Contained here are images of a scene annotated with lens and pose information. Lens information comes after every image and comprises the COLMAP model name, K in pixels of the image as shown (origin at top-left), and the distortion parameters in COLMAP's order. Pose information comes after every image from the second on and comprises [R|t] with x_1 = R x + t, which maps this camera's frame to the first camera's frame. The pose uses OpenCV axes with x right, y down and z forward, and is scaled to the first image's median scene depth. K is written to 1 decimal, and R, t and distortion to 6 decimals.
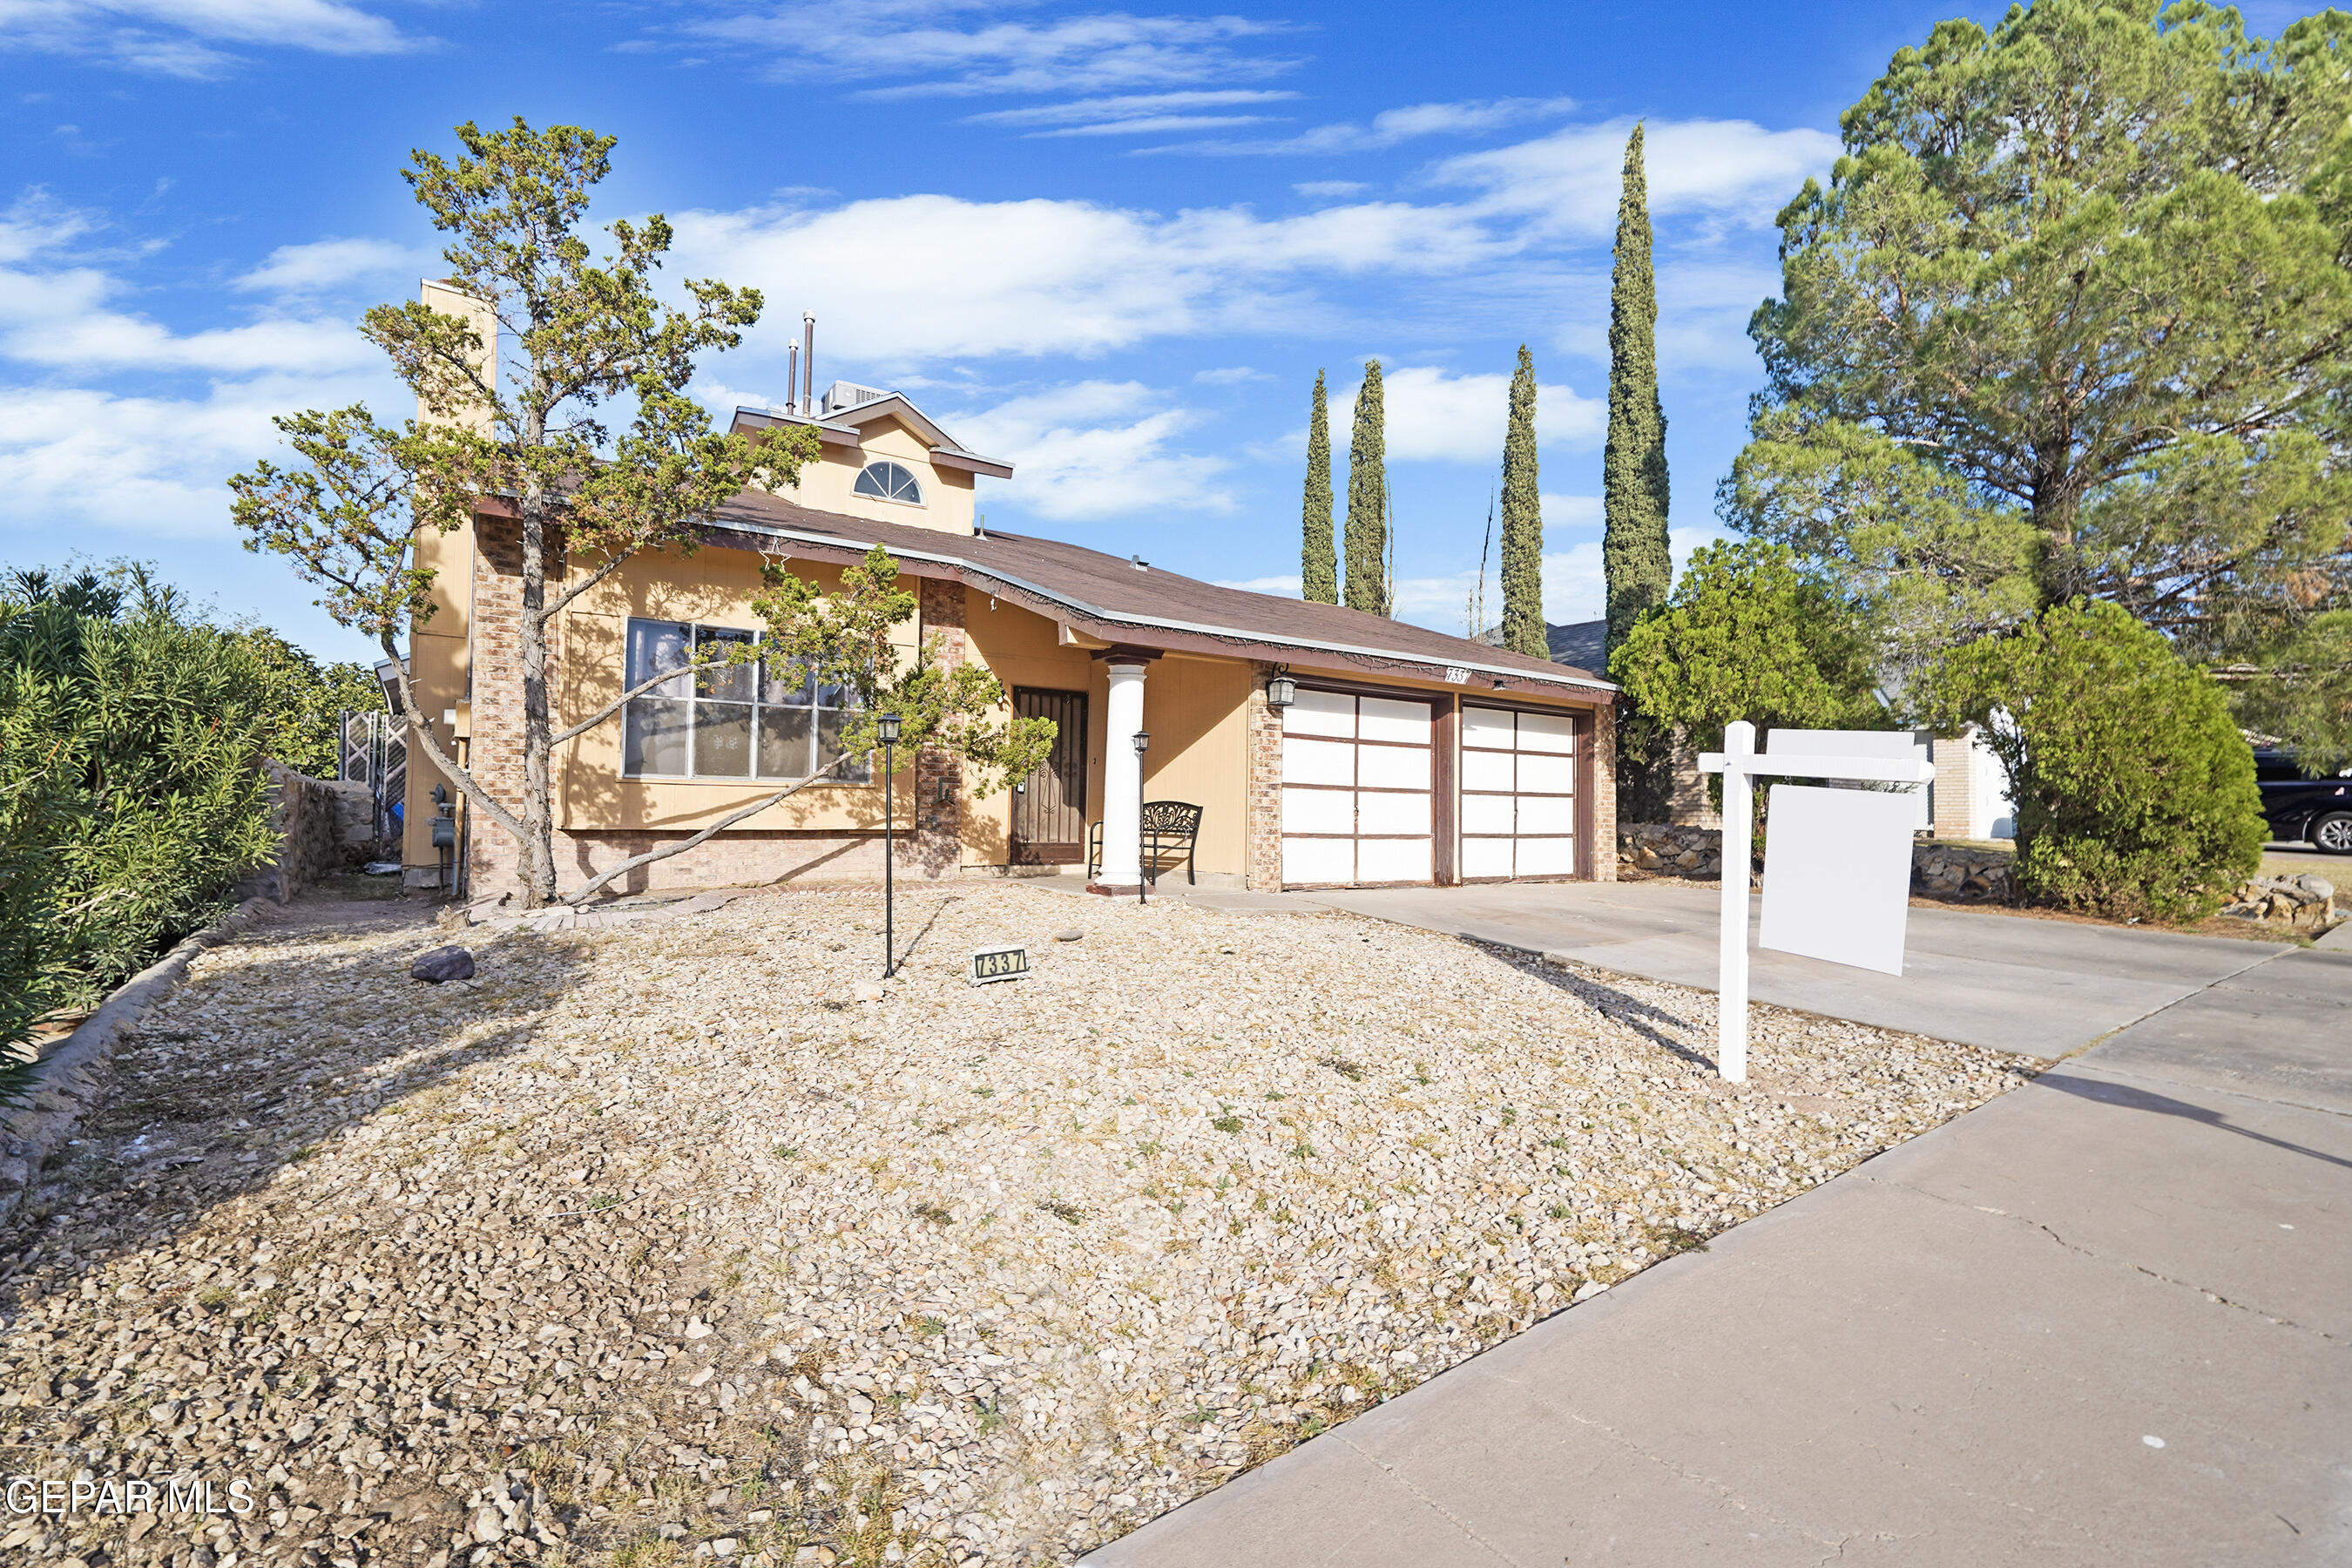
lens RADIAL K [[1079.5, 0, 1172.7], [0, 1079.5, 785.8], [0, 0, 1]] dist [-0.000166, 0.000374]
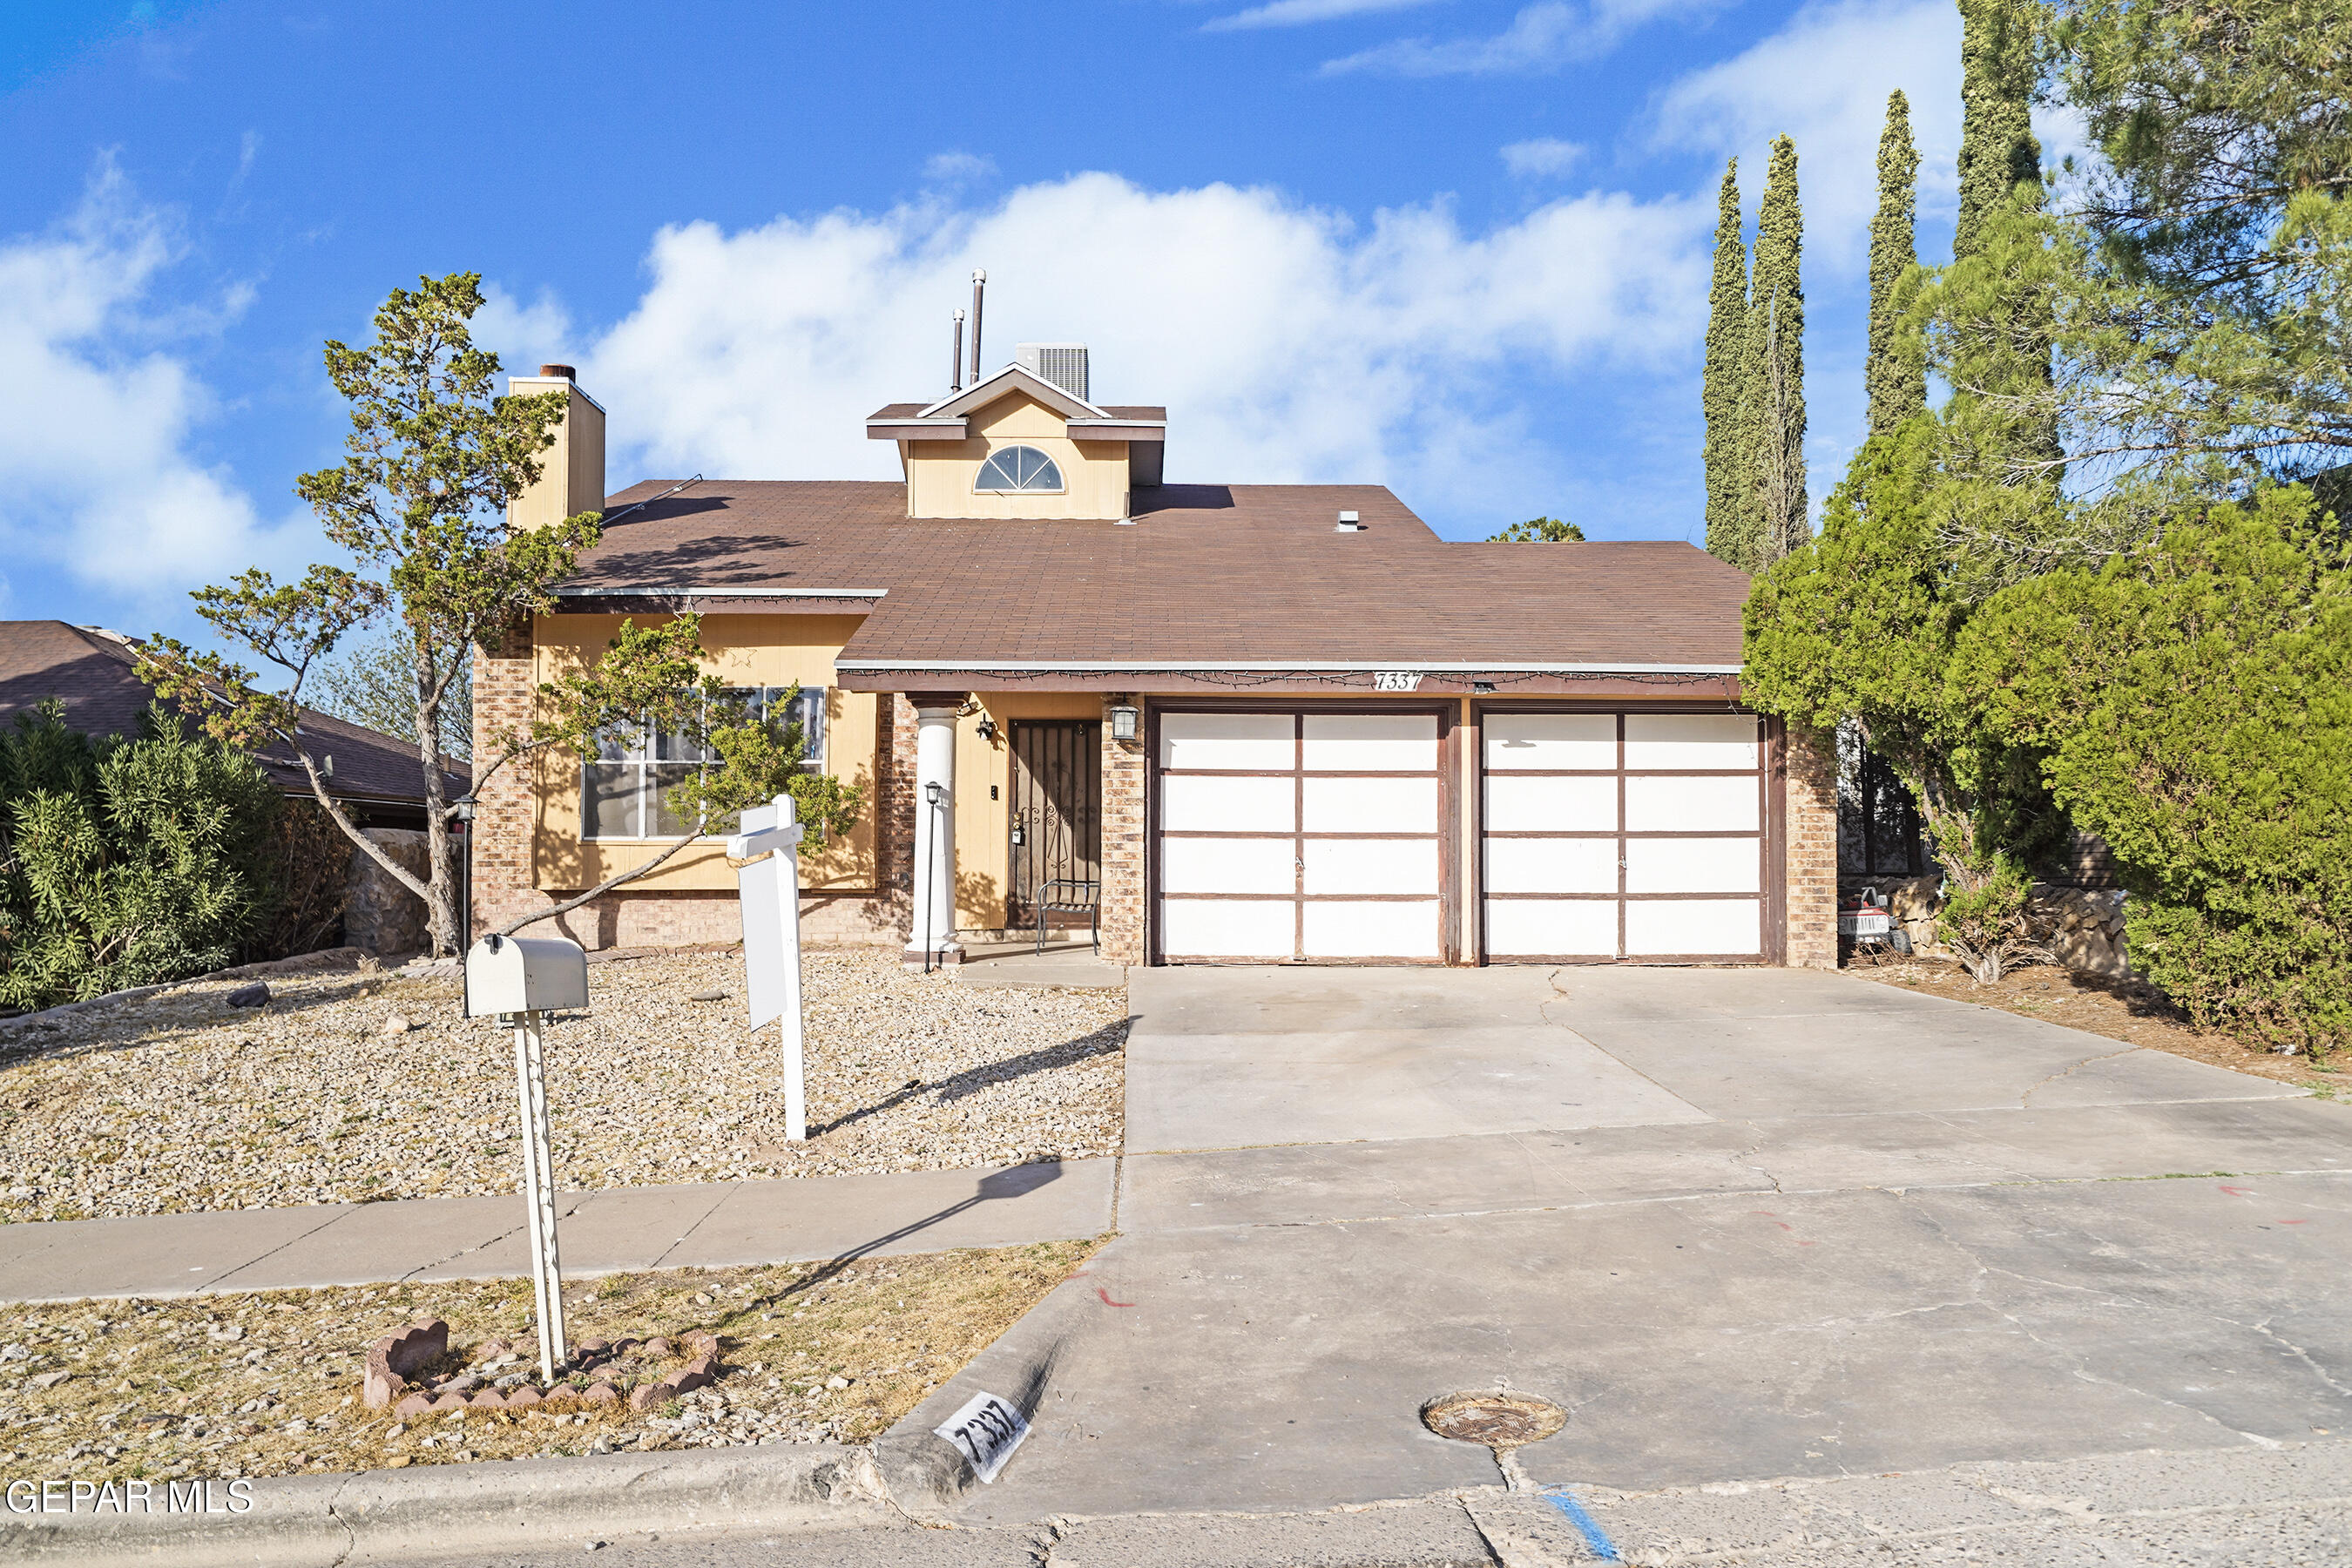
lens RADIAL K [[1753.9, 0, 1168.5], [0, 1753.9, 808.6], [0, 0, 1]] dist [0.010984, -0.000388]
pose [[0.832304, -0.026320, -0.553694, 0.781238], [0.027360, 0.999605, -0.006388, -0.010993], [0.553644, -0.009833, 0.832695, -0.091983]]
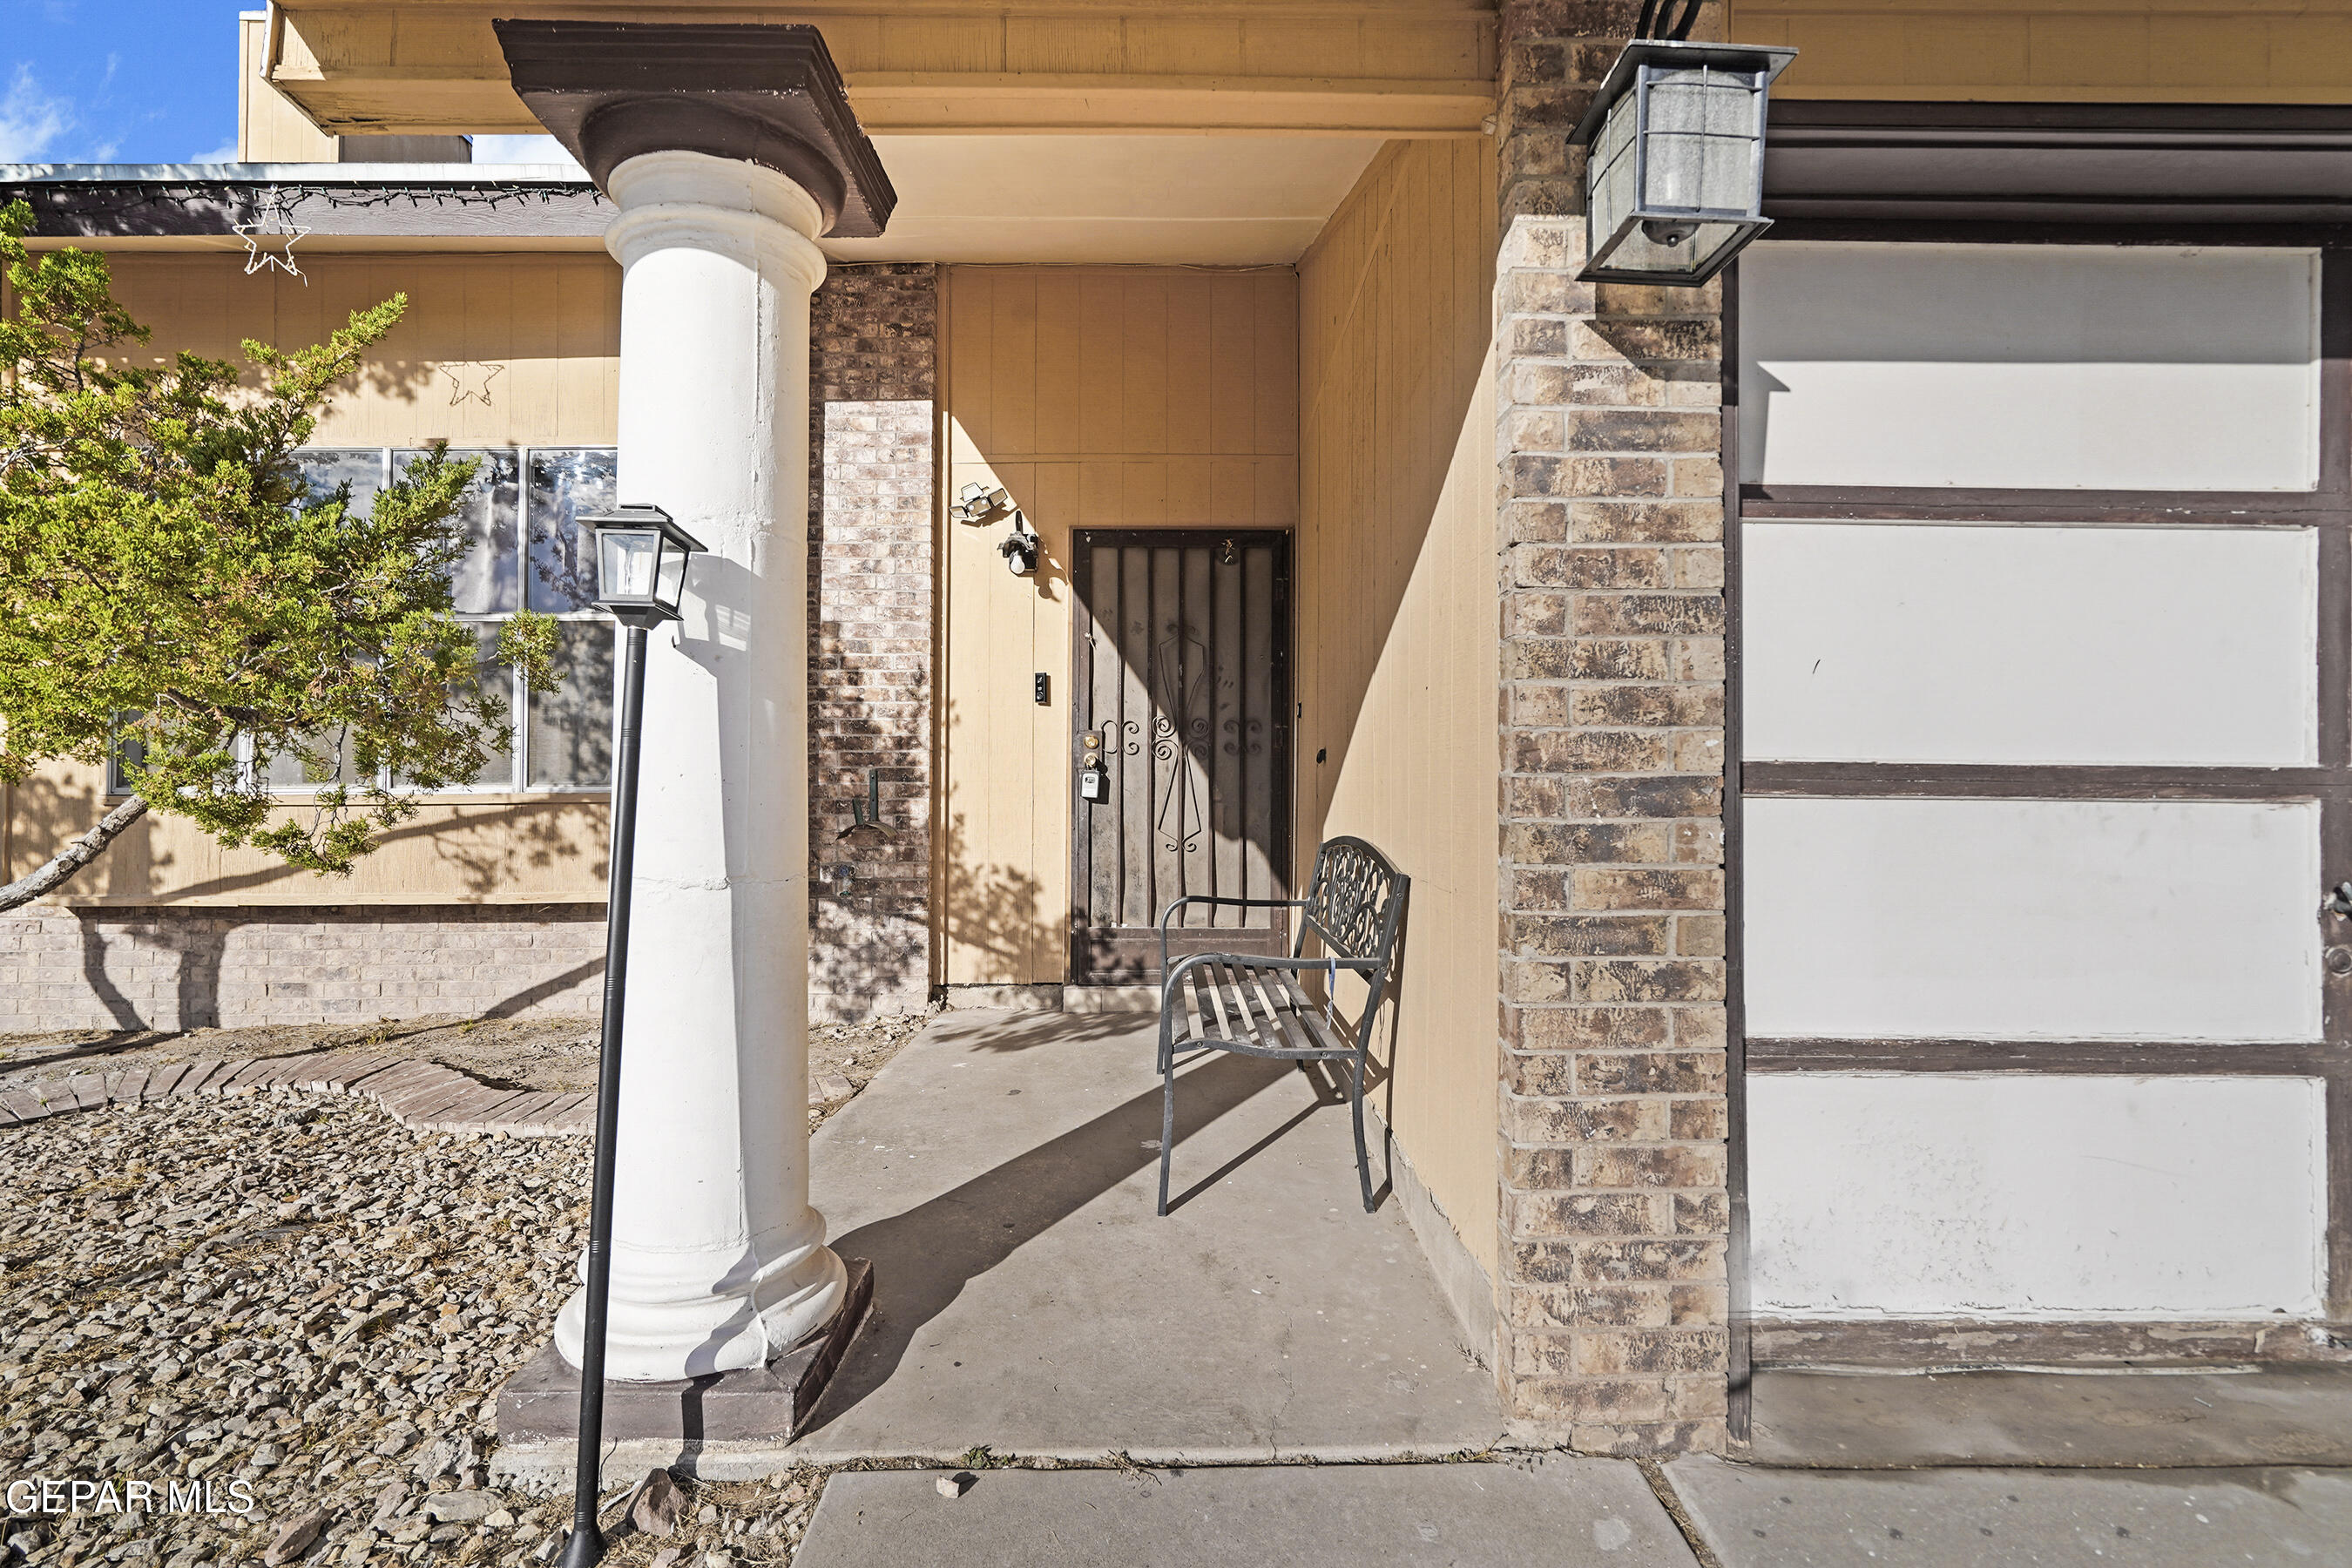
lens RADIAL K [[1088.0, 0, 1173.4], [0, 1088.0, 776.4], [0, 0, 1]] dist [-0.000464, 0.000101]
pose [[0.824079, -0.020311, -0.566110, 0.114599], [0.029643, 0.999534, 0.007290, -0.005242], [0.565698, -0.022789, 0.824297, 0.746421]]
